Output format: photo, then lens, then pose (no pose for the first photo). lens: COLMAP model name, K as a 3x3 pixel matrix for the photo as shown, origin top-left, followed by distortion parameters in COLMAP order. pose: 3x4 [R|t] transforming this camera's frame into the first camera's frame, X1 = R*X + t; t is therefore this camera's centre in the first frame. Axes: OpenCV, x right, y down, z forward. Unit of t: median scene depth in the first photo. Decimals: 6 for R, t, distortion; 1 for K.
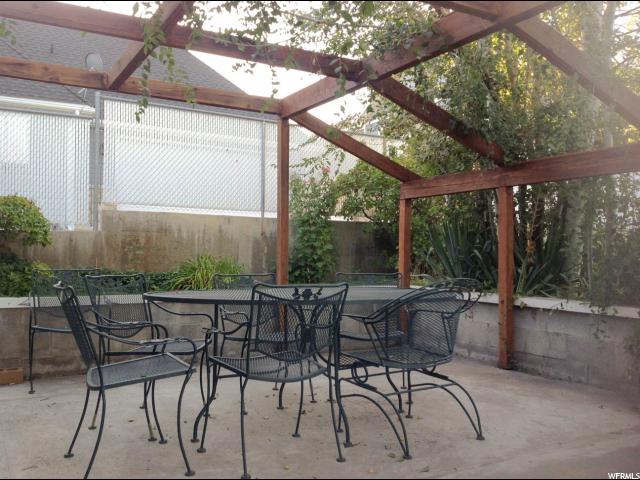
lens RADIAL K [[615.4, 0, 320.0], [0, 615.4, 240.0], [0, 0, 1]] dist [0.236439, -0.565242]
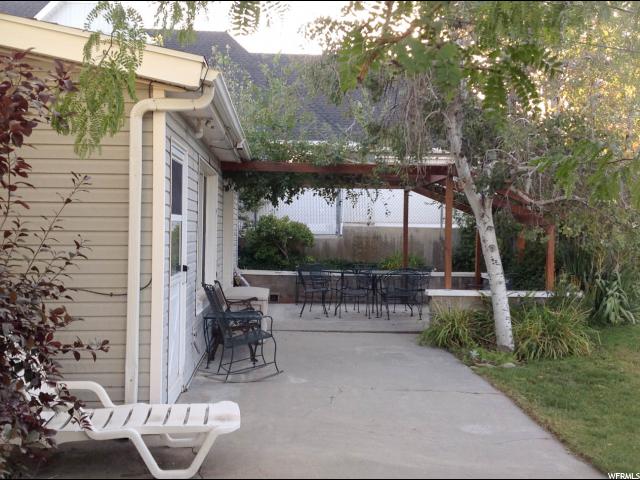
lens RADIAL K [[855.7, 0, 320.0], [0, 855.7, 240.0], [0, 0, 1]] dist [-0.001409, -0.000522]
pose [[0.896615, 0.011337, -0.442665, 0.658016], [0.004576, 0.999382, 0.034864, -0.092409], [0.442786, -0.033285, 0.896009, -1.177349]]
